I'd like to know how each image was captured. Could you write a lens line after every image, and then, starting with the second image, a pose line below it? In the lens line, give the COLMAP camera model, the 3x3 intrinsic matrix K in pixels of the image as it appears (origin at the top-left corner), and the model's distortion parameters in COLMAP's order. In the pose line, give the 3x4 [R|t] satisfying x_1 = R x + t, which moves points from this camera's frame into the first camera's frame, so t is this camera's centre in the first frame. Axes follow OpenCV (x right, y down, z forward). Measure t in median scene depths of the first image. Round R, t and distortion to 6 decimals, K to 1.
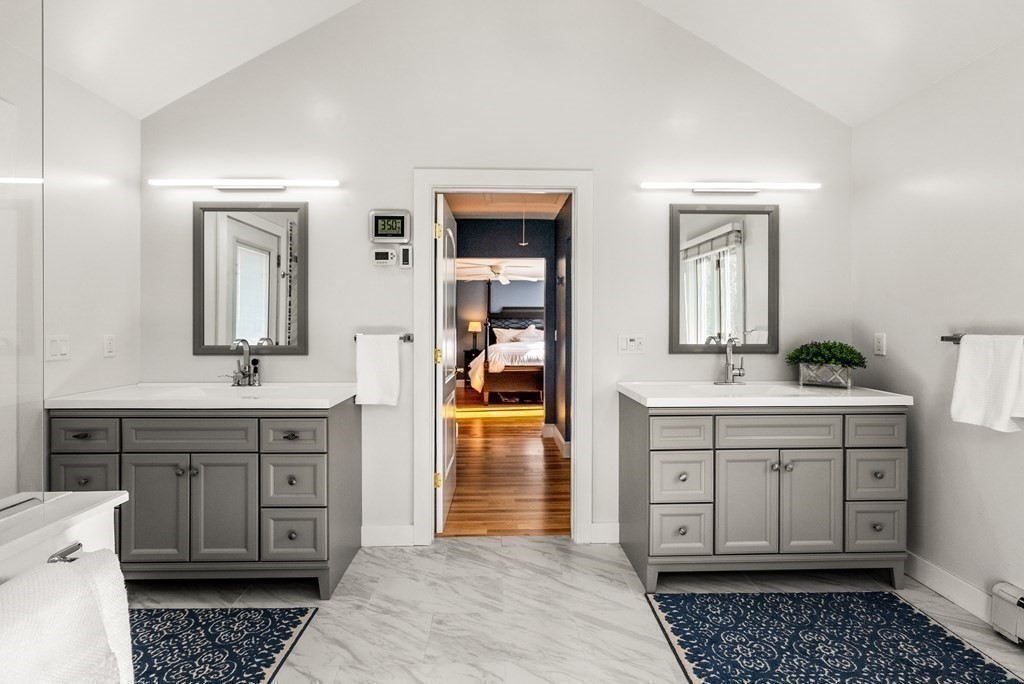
lens RADIAL K [[469.6, 0, 510.3], [0, 469.6, 320.9], [0, 0, 1]] dist [-0.006155, 0.001751]
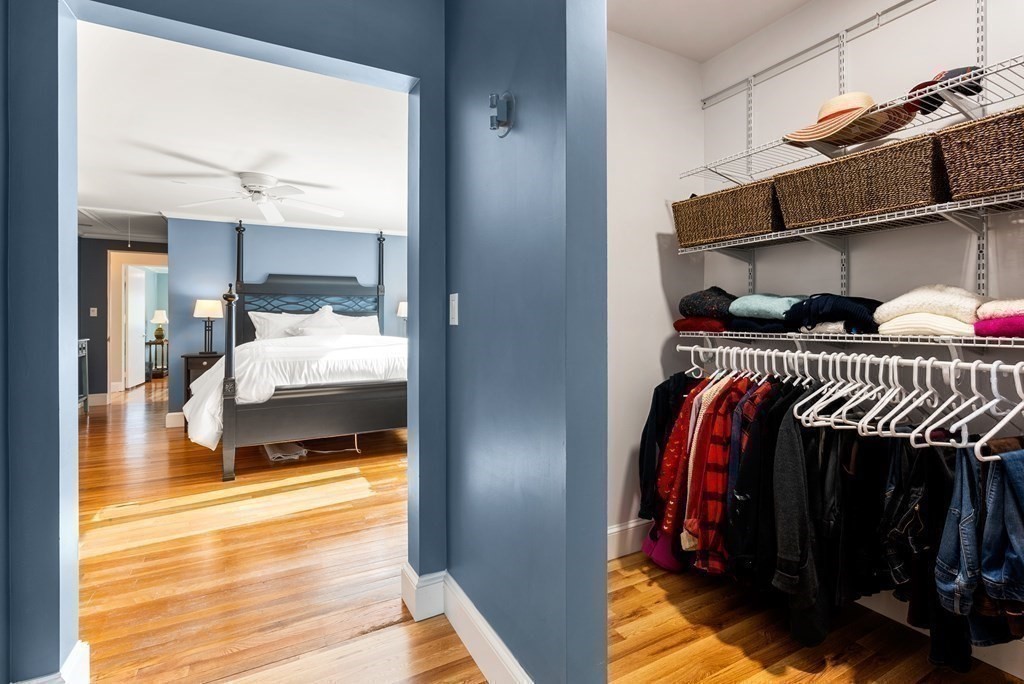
lens RADIAL K [[469.6, 0, 510.2], [0, 469.6, 315.0], [0, 0, 1]] dist [-0.006155, 0.001751]
pose [[0.891954, 0.002199, 0.452120, -0.013818], [-0.002940, 0.999995, 0.000935, 0.021579], [-0.452116, -0.002164, 0.891957, 0.454072]]
